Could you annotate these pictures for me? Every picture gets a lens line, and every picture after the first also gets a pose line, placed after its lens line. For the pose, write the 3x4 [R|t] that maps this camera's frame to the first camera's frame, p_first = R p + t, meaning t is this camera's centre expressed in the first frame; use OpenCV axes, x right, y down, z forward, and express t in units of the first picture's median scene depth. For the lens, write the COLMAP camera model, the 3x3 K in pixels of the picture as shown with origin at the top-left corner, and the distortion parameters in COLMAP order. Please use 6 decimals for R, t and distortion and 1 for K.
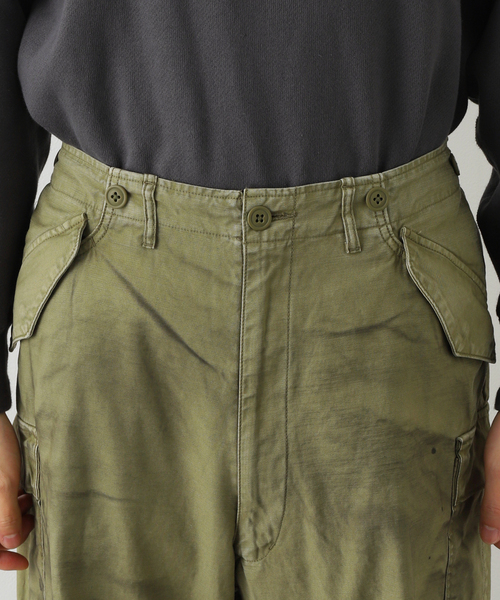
lens RADIAL K [[1666.9, 0, 252.7], [0, 1666.9, 299.6], [0, 0, 1]] dist [0.266476, 0.000000]
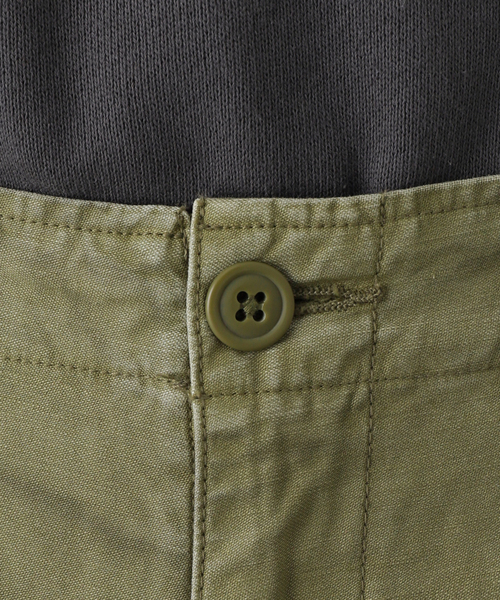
lens RADIAL K [[1666.9, 0, 254.2], [0, 1666.9, 298.2], [0, 0, 1]] dist [0.266476, 0.000000]
pose [[0.999530, -0.008469, -0.029470, 0.012800], [0.005375, 0.994612, -0.103530, -0.021549], [0.030188, 0.103323, 0.994190, 0.723819]]
